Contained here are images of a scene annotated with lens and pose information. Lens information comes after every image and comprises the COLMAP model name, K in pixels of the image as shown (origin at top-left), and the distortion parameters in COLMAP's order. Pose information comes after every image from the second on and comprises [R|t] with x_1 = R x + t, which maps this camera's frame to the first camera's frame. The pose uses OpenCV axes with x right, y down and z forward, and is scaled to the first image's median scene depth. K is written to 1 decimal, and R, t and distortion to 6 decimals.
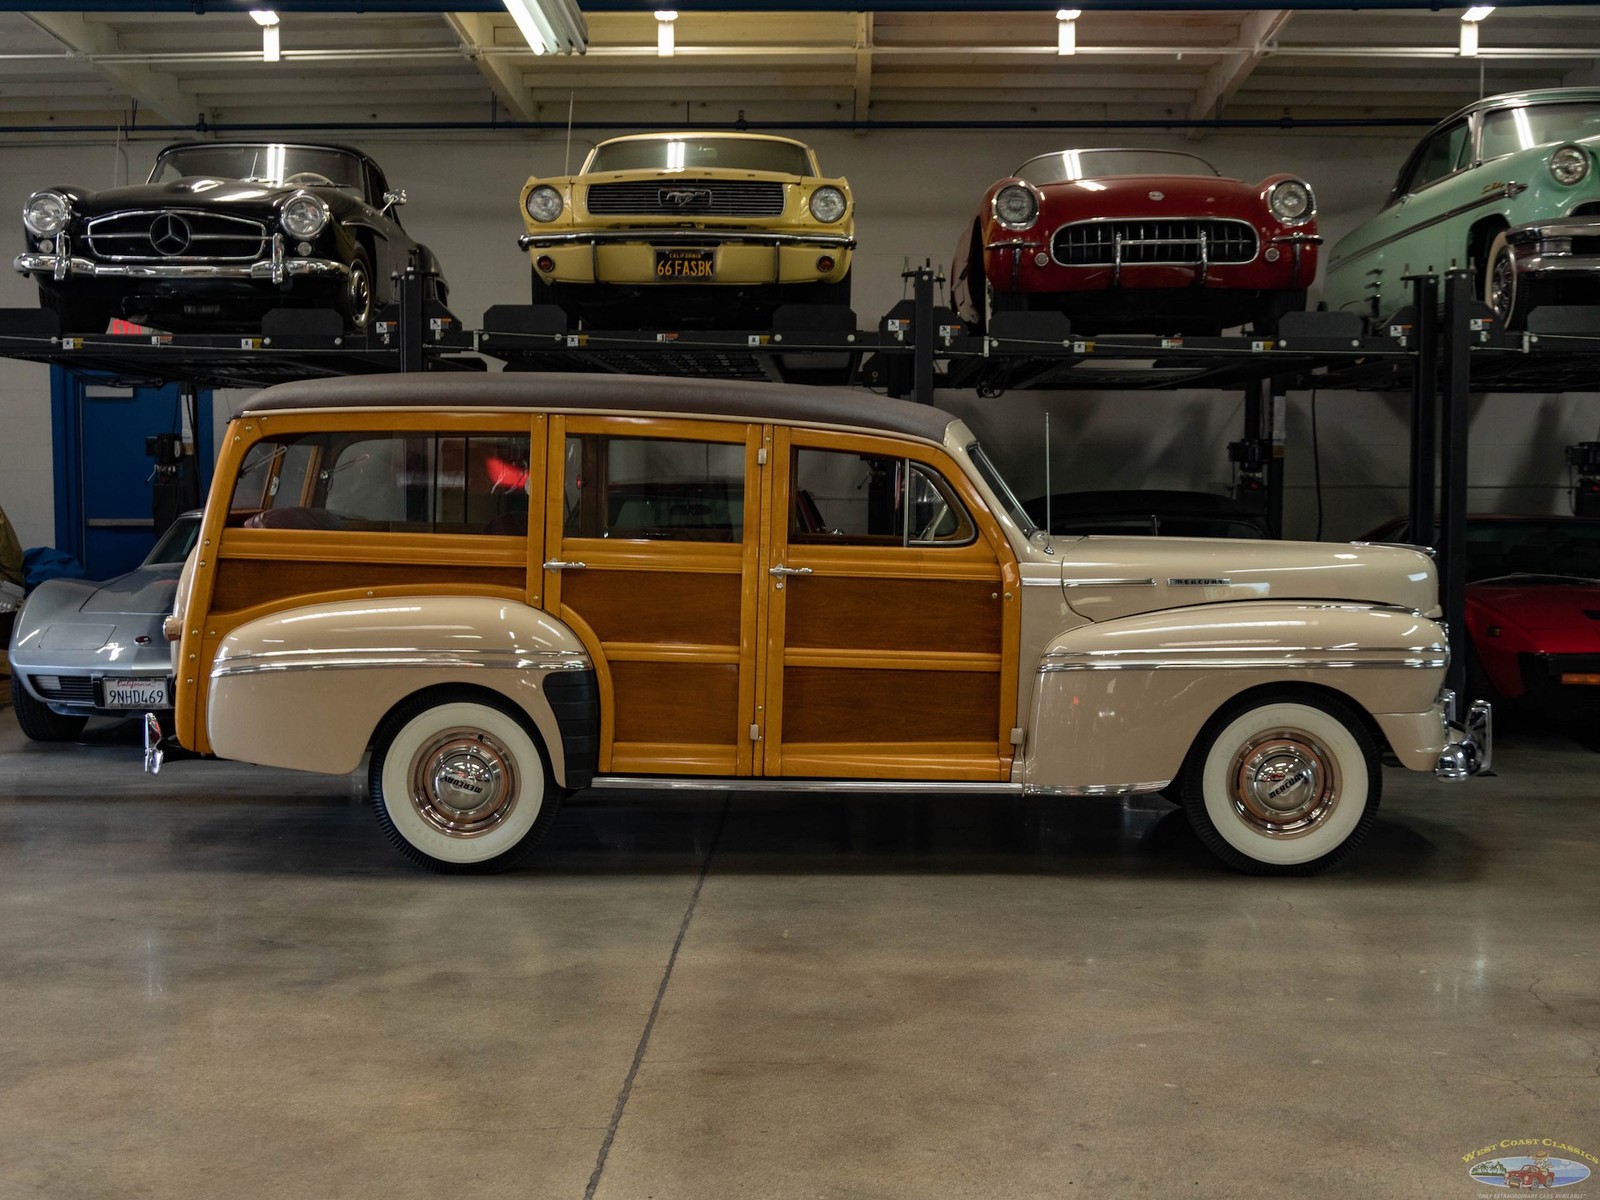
lens RADIAL K [[2046.6, 0, 800.0], [0, 2046.6, 600.0], [0, 0, 1]] dist [0.018162, -0.006304]
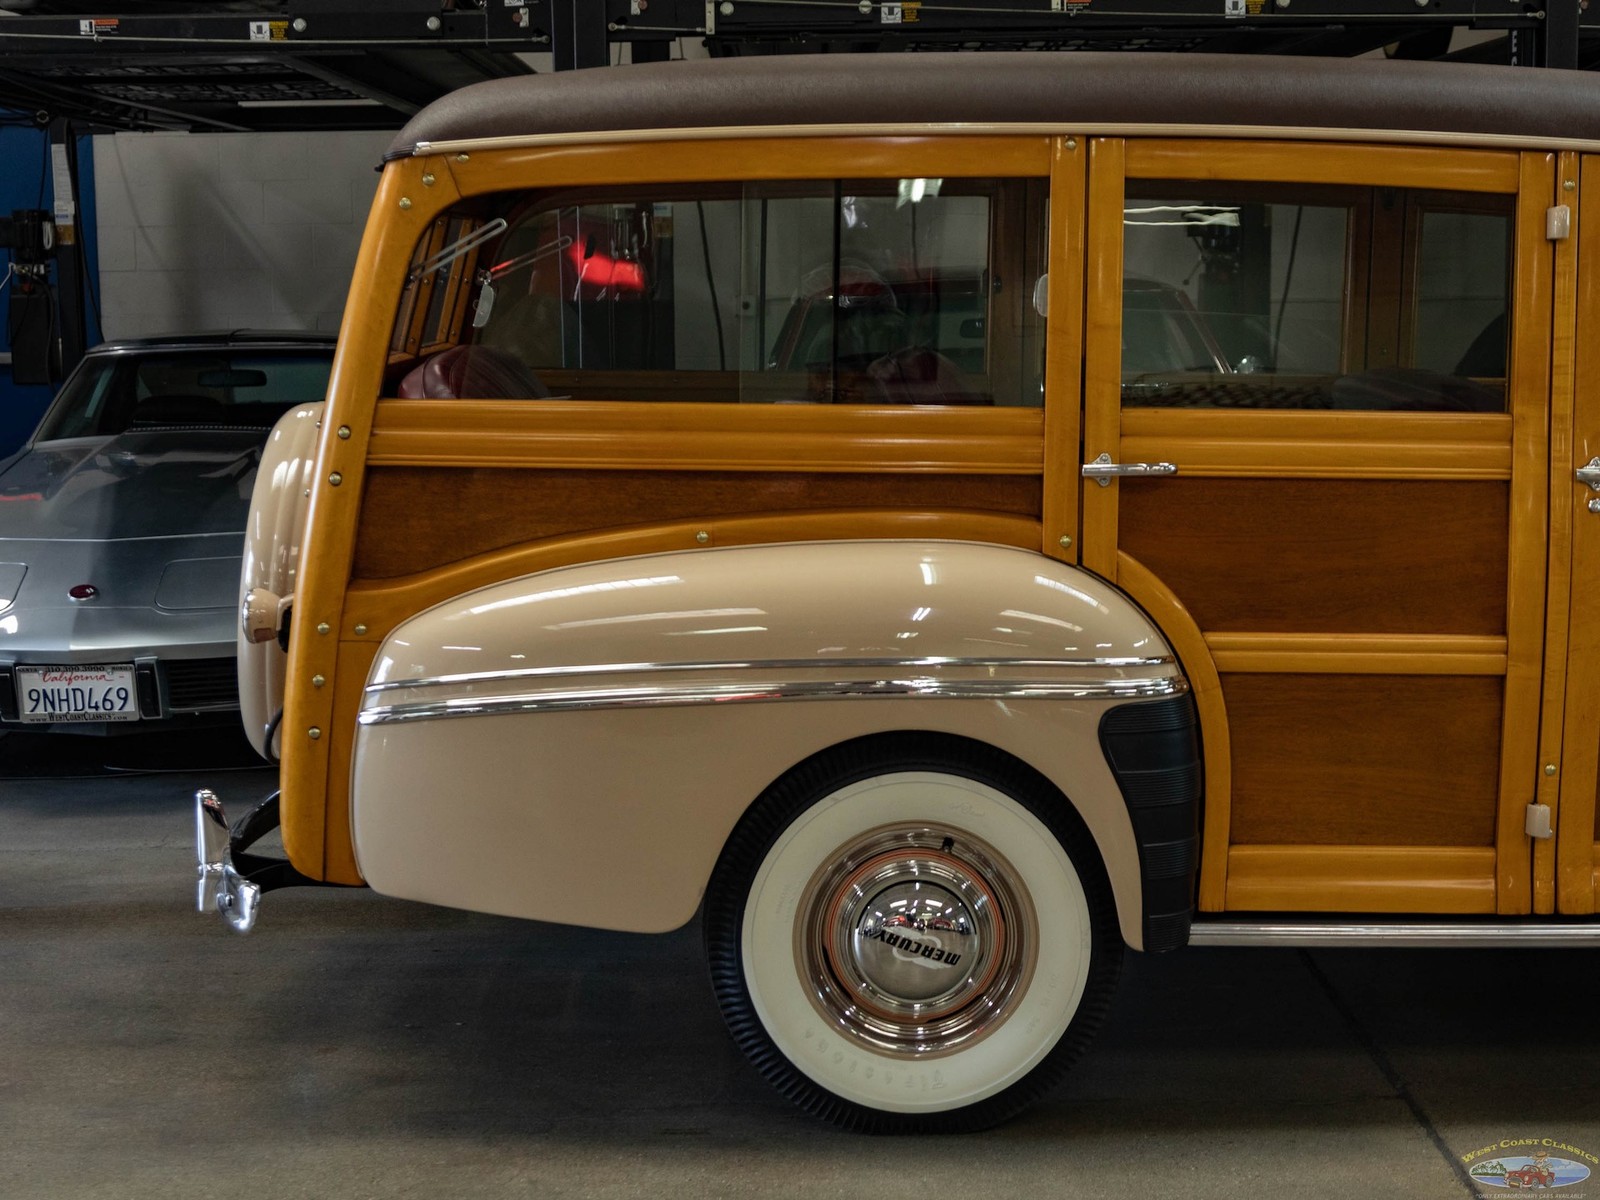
lens RADIAL K [[2734.3, 0, 800.0], [0, 2734.3, 600.0], [0, 0, 1]] dist [0.034903, 0.037697]
pose [[0.999698, -0.018561, 0.016123, -0.197775], [0.017528, 0.997924, 0.061966, -0.026798], [-0.017240, -0.061665, 0.997948, 0.383996]]
